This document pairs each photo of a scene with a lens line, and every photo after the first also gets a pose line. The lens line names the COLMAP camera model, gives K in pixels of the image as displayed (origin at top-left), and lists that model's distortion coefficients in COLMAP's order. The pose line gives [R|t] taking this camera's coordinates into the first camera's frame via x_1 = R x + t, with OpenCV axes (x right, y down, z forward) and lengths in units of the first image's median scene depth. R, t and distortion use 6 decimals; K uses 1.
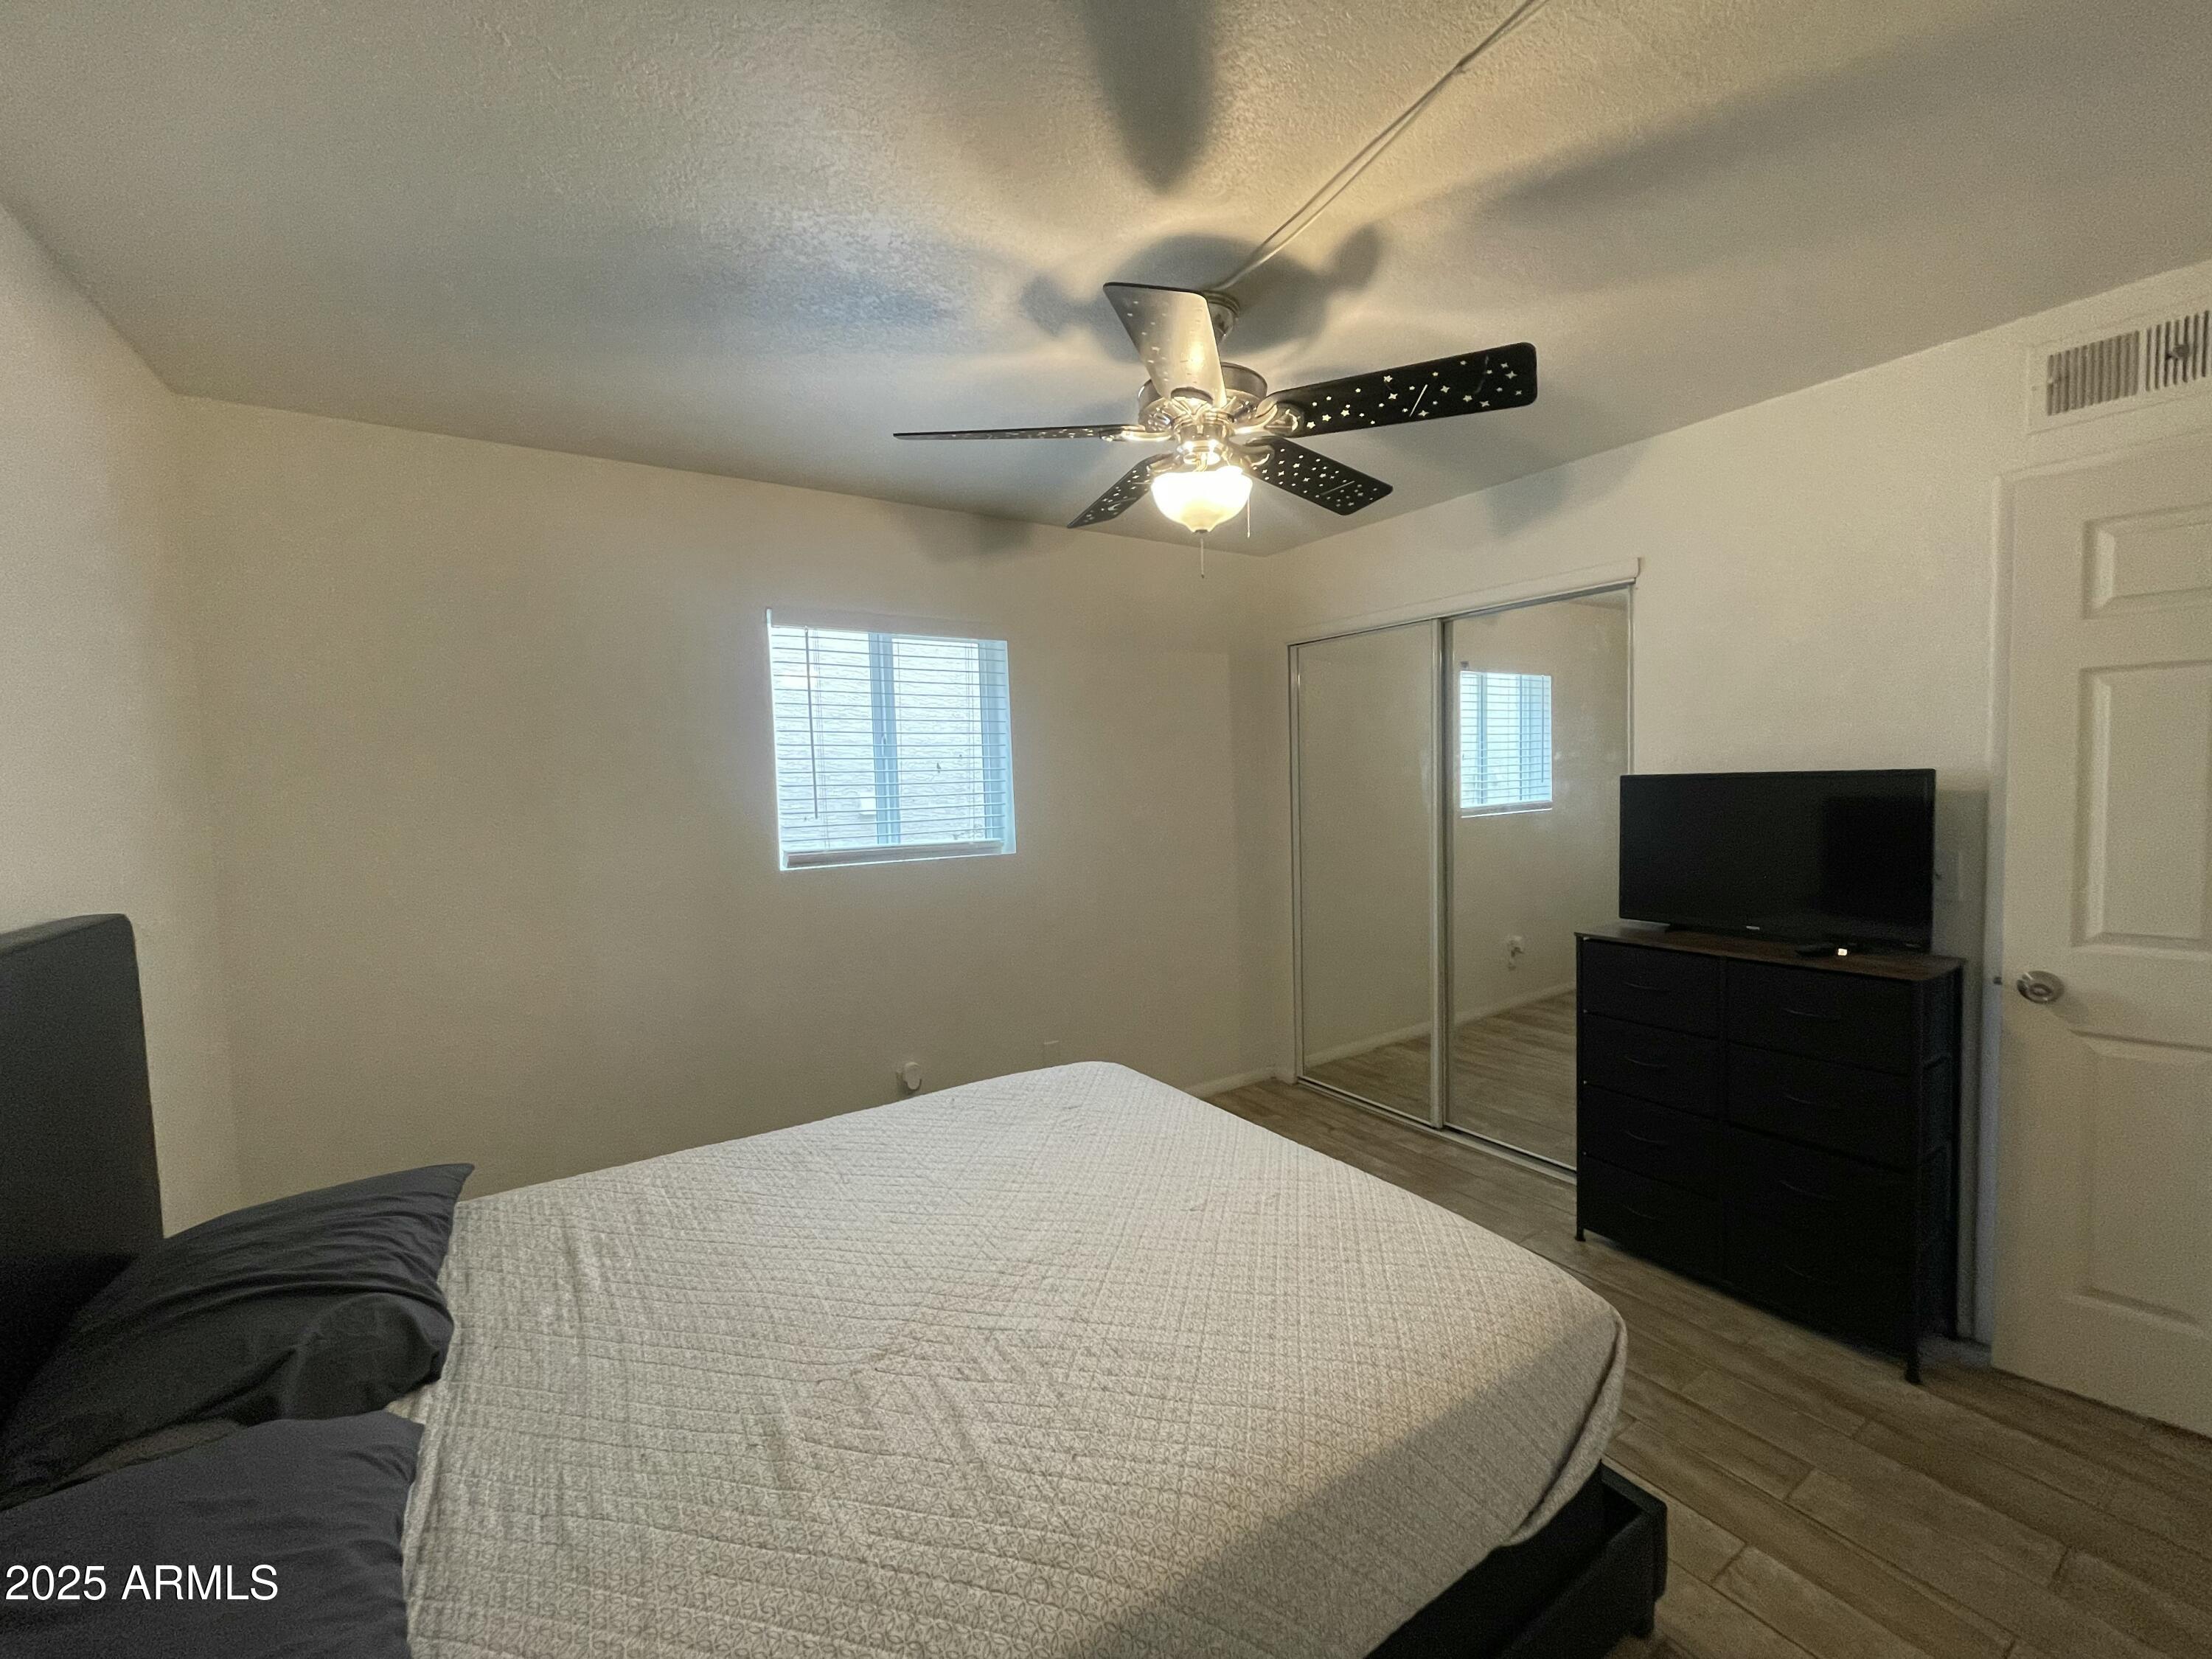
lens RADIAL K [[890.6, 0, 1099.1], [0, 890.6, 833.8], [0, 0, 1]] dist [0.000299, -0.000068]
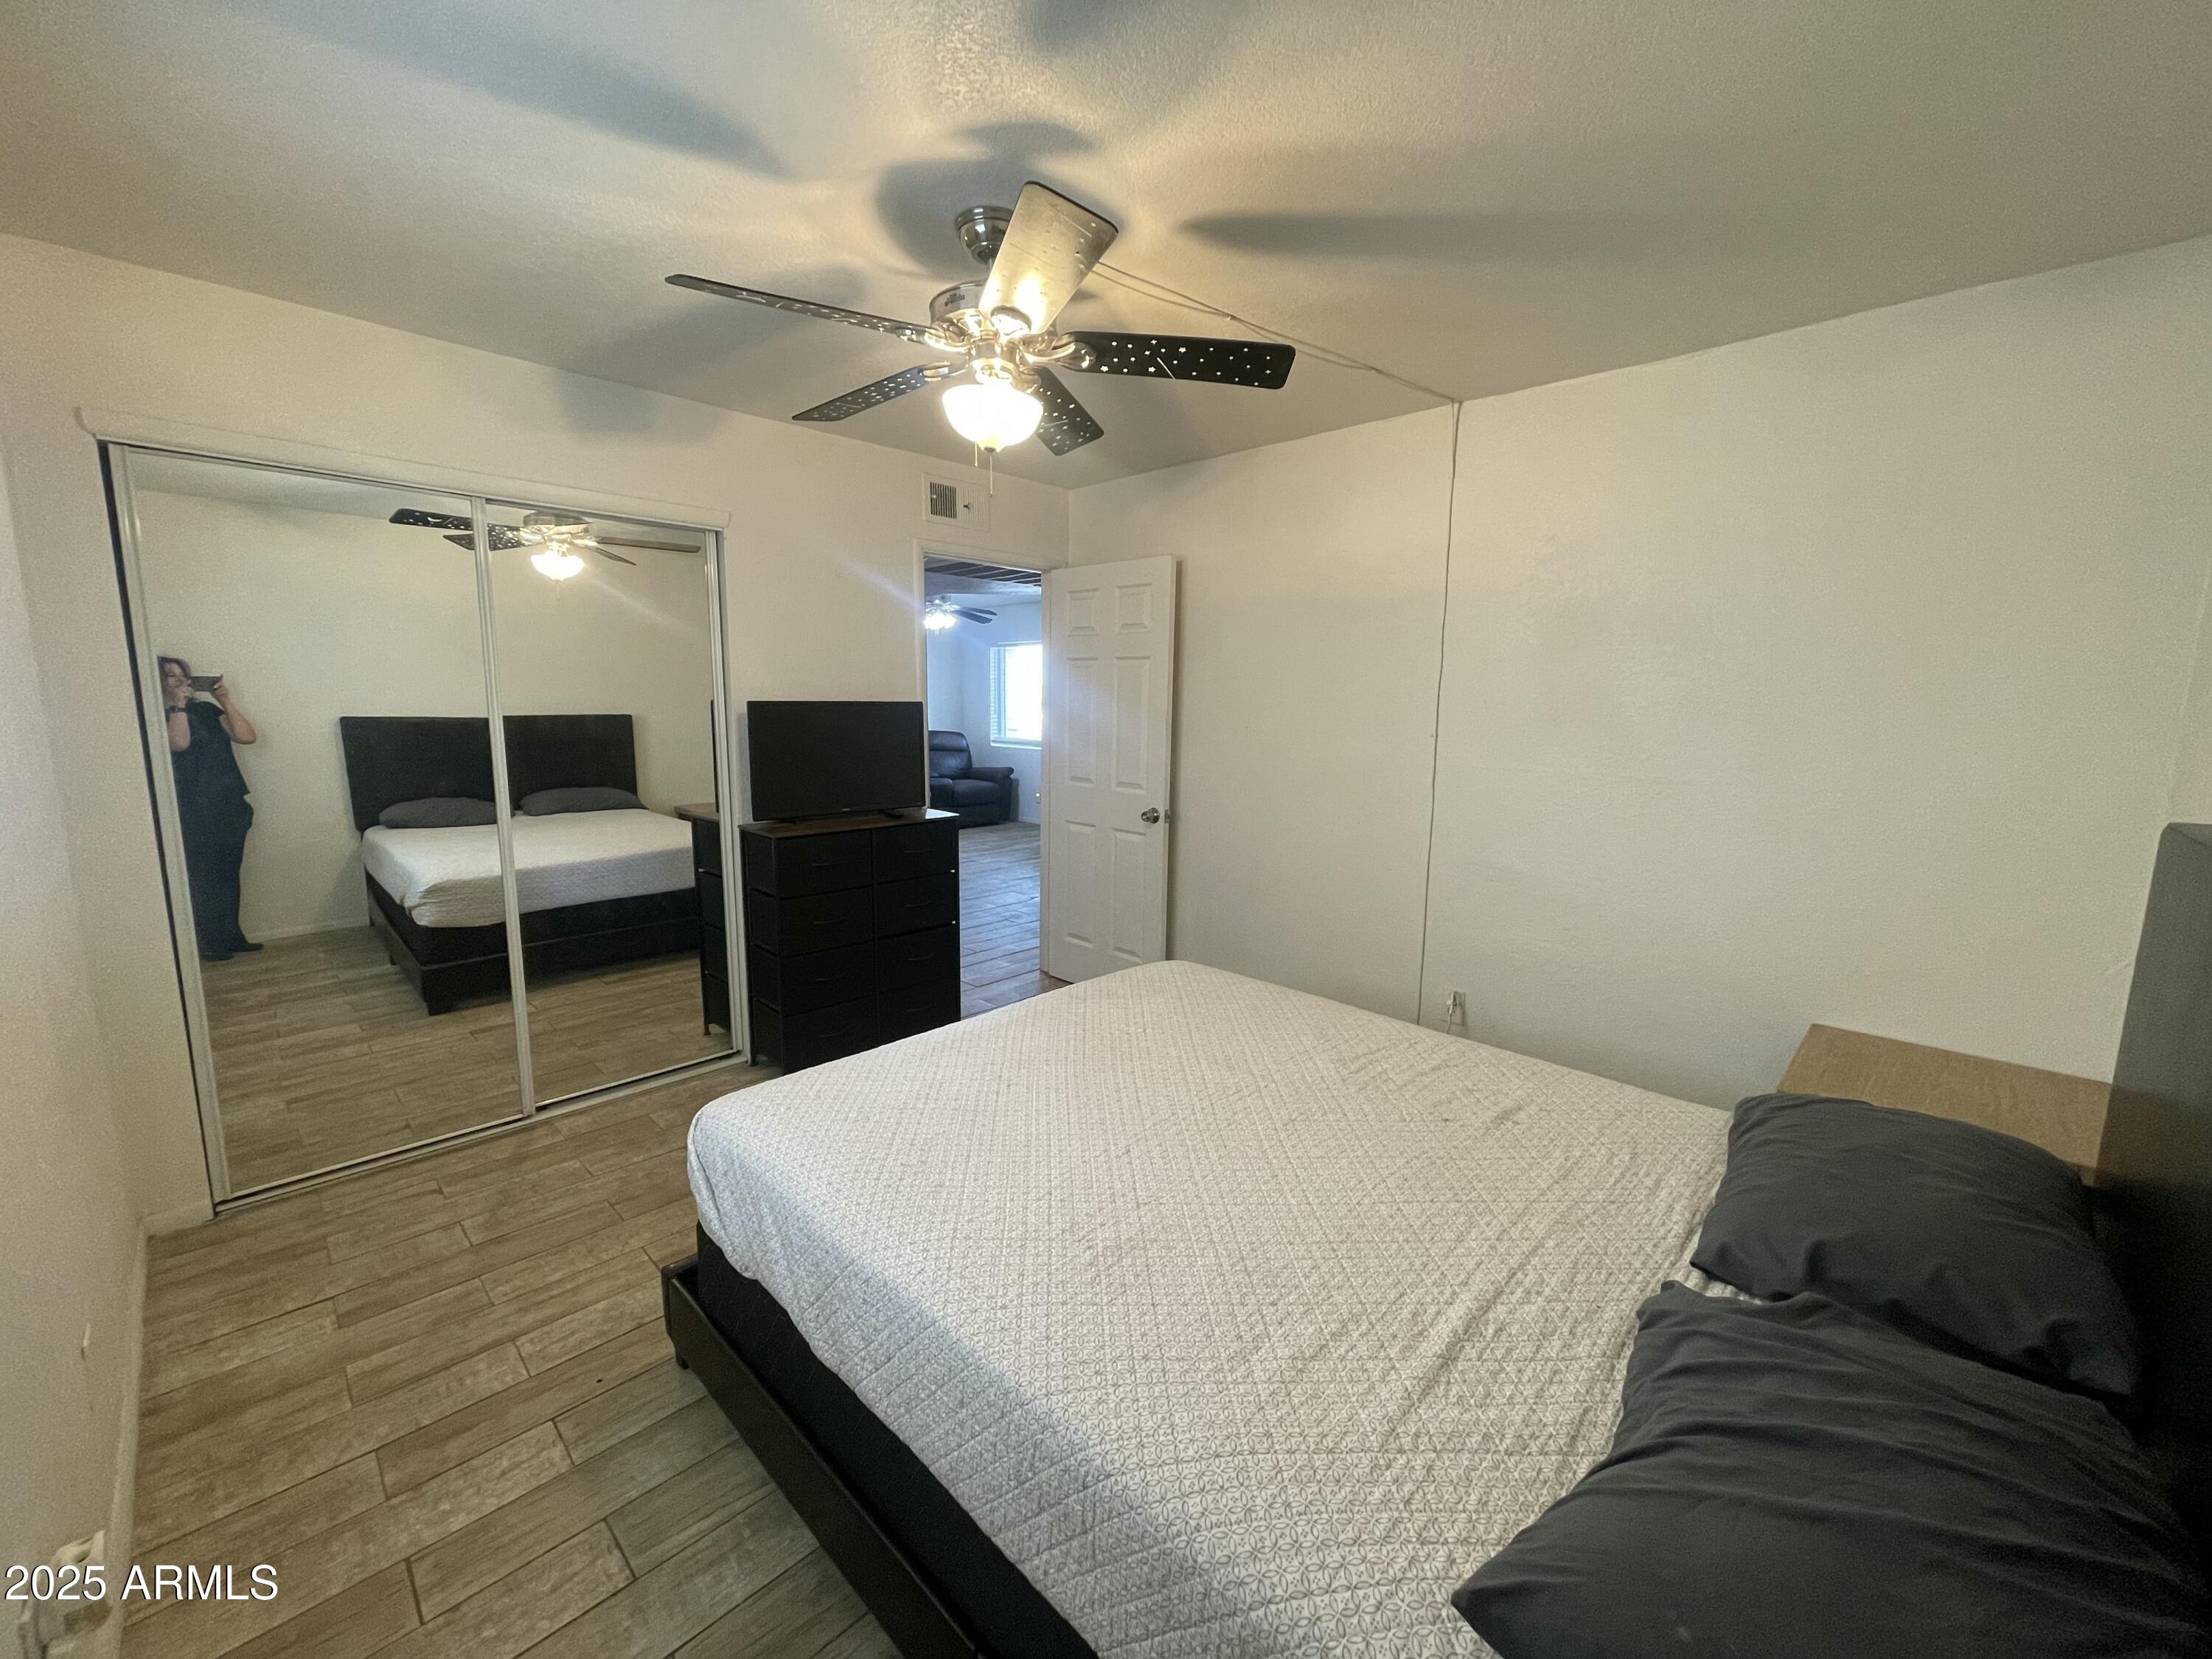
lens RADIAL K [[890.6, 0, 1099.1], [0, 890.6, 833.8], [0, 0, 1]] dist [0.000299, -0.000068]
pose [[-0.224663, -0.122582, 0.966695, -0.845252], [0.054566, 0.988917, 0.138081, -0.036427], [-0.972907, 0.083770, -0.215485, 1.008859]]
